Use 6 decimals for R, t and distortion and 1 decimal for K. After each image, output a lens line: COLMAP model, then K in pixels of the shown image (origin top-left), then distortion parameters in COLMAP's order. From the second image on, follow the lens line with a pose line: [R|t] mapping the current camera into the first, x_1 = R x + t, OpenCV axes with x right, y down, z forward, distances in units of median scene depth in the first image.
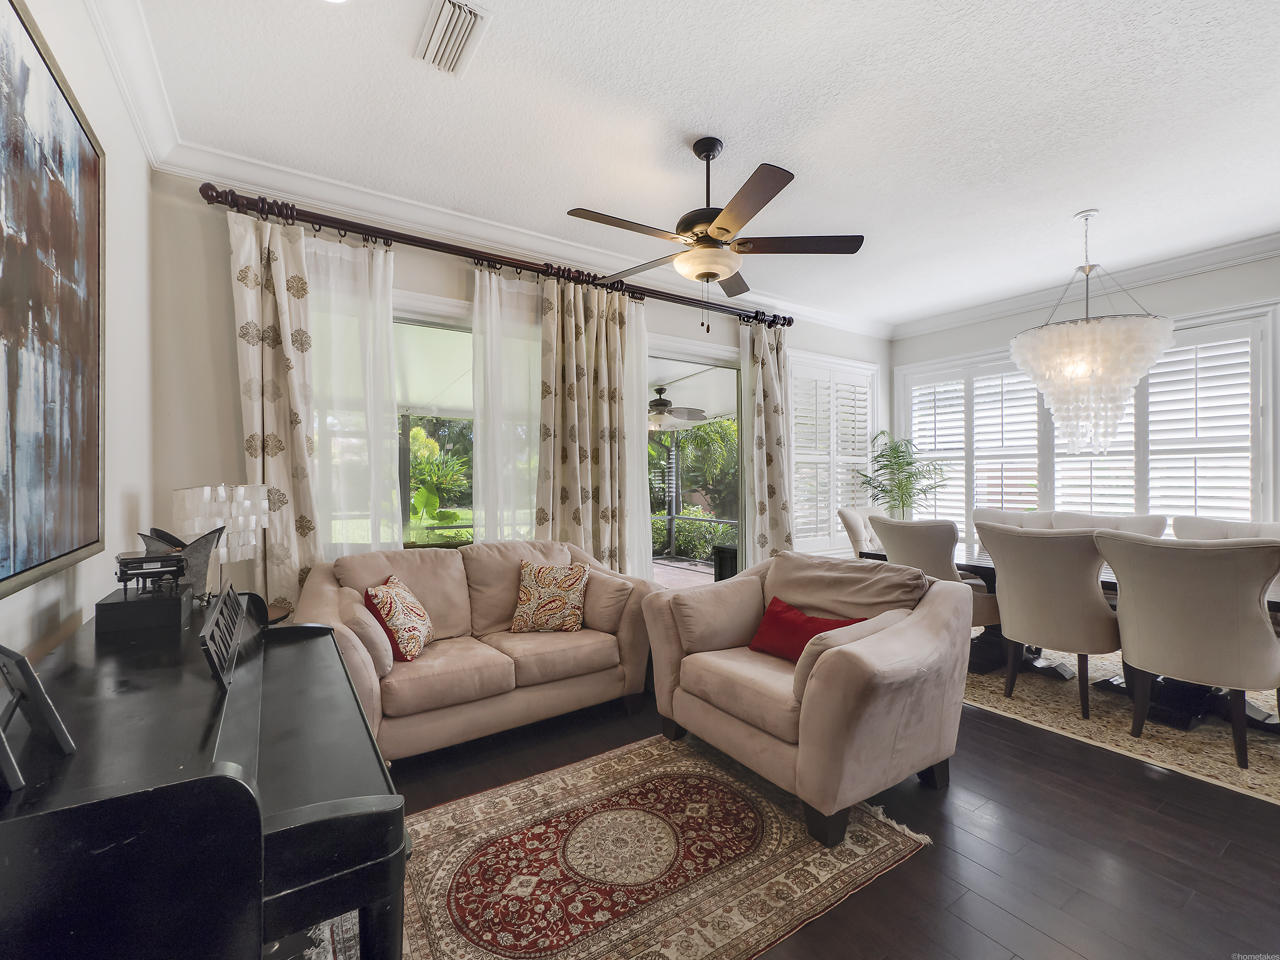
lens RADIAL K [[553.5, 0, 640.0], [0, 553.5, 480.0], [0, 0, 1]] dist [0.000432, 0.000042]
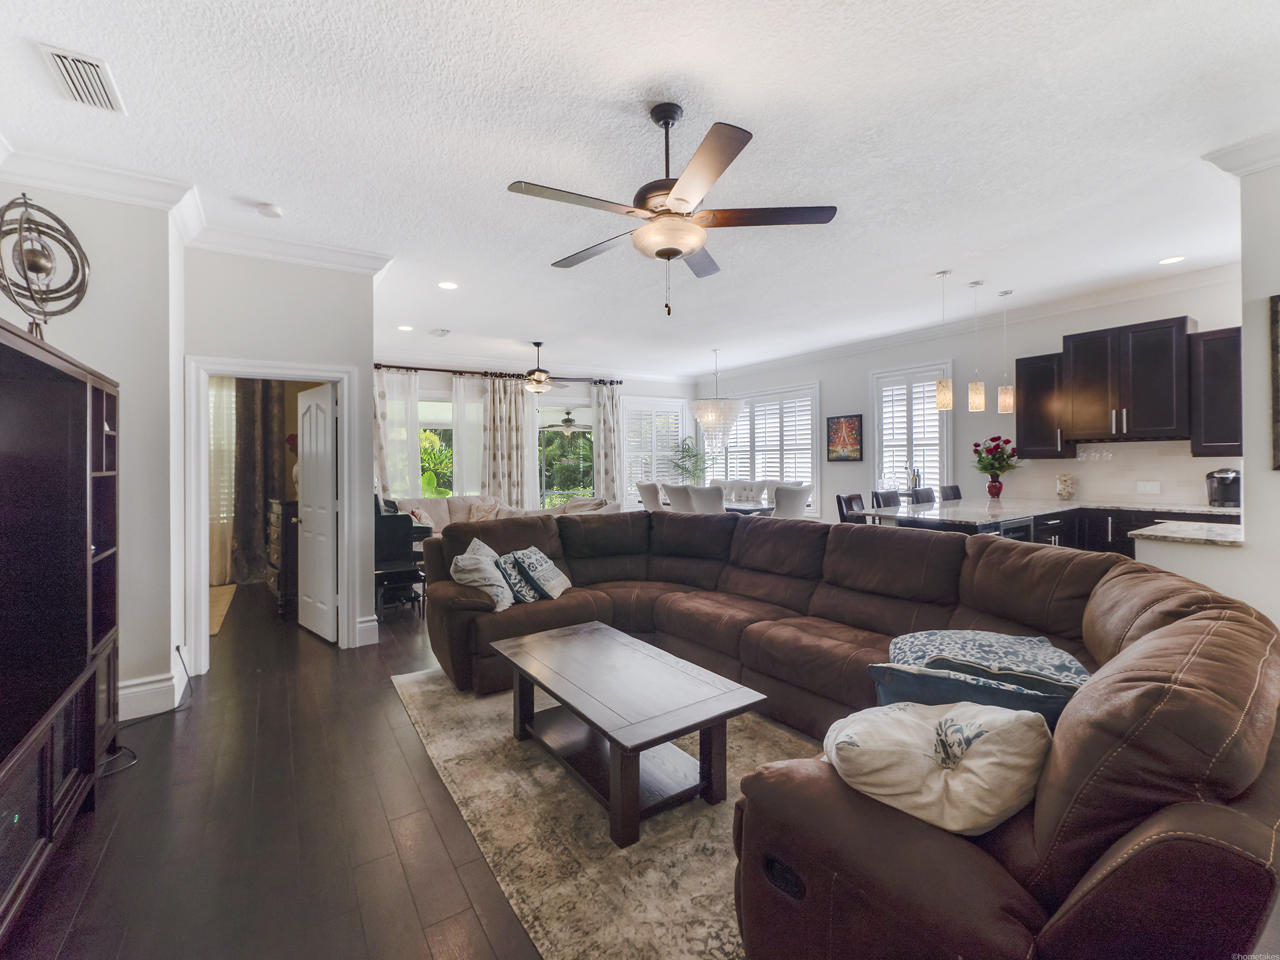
lens RADIAL K [[551.2, 0, 634.8], [0, 551.2, 437.5], [0, 0, 1]] dist [-0.002022, -0.000190]
pose [[0.999842, -0.017282, 0.004147, 0.413118], [0.017454, 0.998793, -0.045901, -0.013344], [-0.003348, 0.045966, 0.998937, -1.190045]]
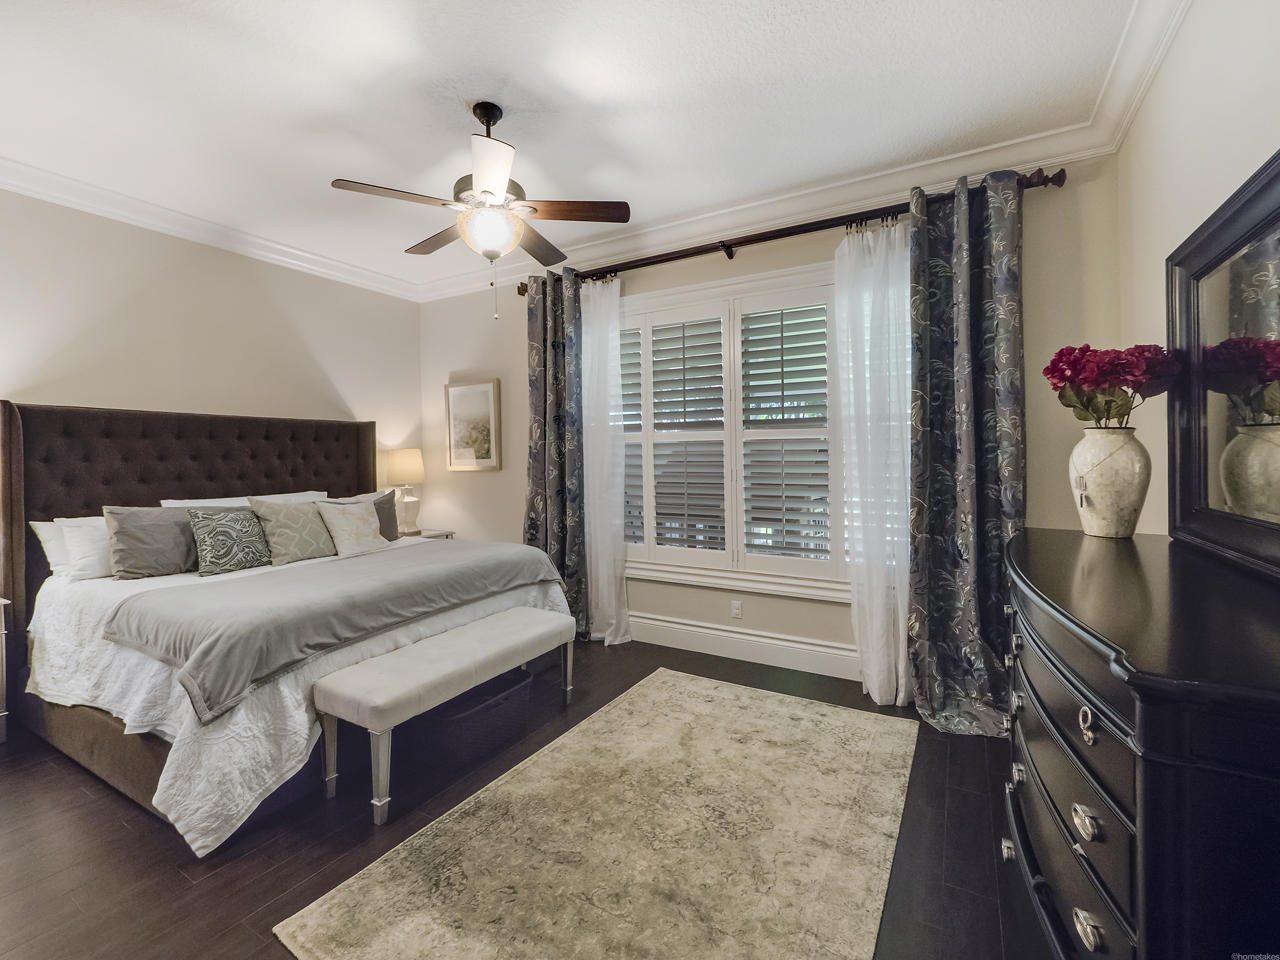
lens RADIAL K [[548.5, 0, 636.4], [0, 548.5, 466.8], [0, 0, 1]] dist [-0.001340, -0.000165]
pose [[0.459111, 0.013668, -0.888274, -0.334371], [0.008669, 0.999765, 0.019865, -0.018917], [0.888337, -0.016821, 0.458884, -0.146557]]
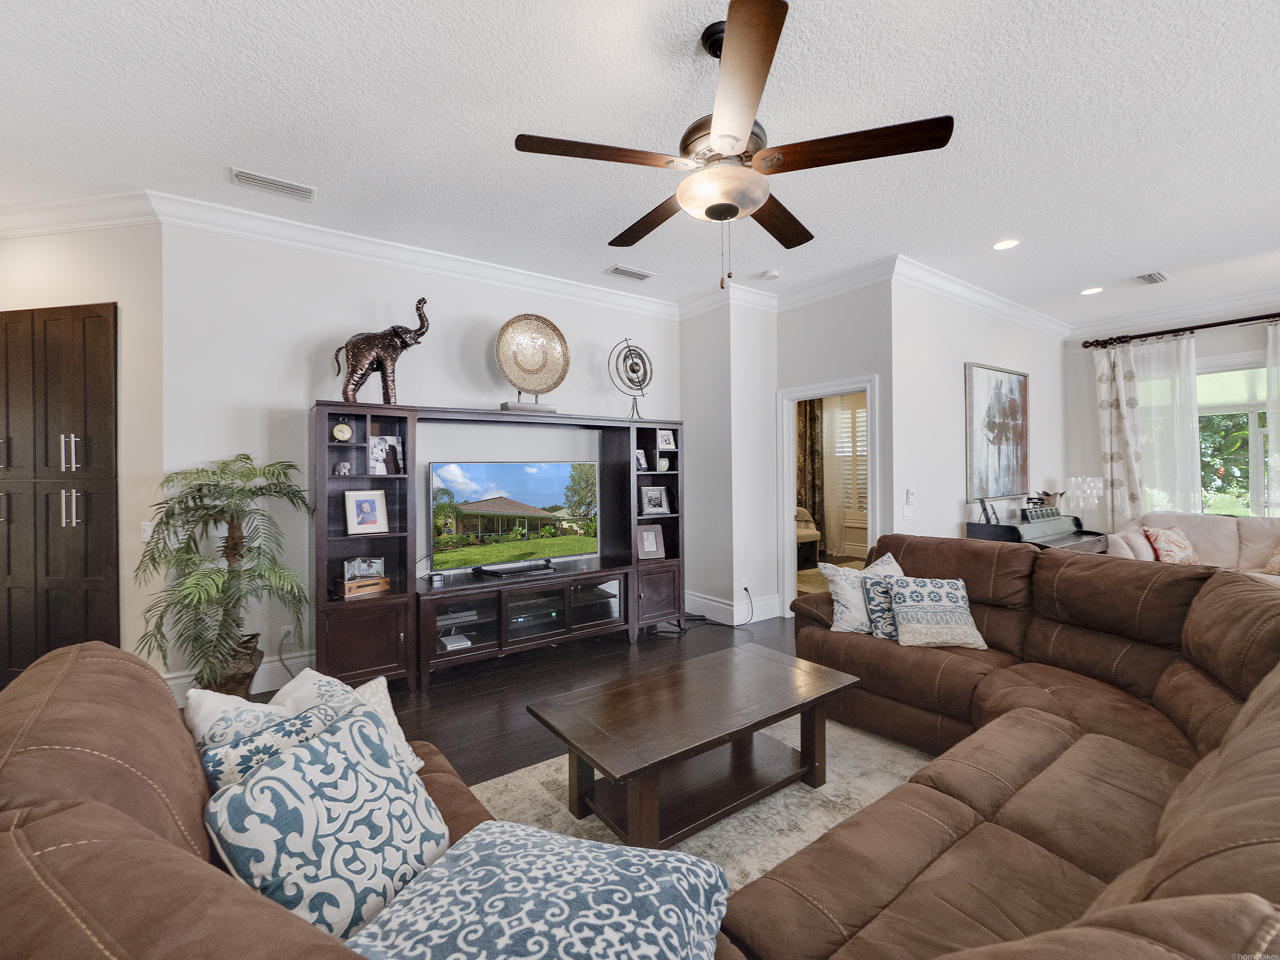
lens RADIAL K [[548.5, 0, 636.4], [0, 548.5, 466.8], [0, 0, 1]] dist [-0.001340, -0.000165]
pose [[0.046702, -0.007988, -0.998877, 0.964975], [0.005739, 0.999954, -0.007728, -0.016180], [0.998892, -0.005372, 0.046746, -0.655472]]
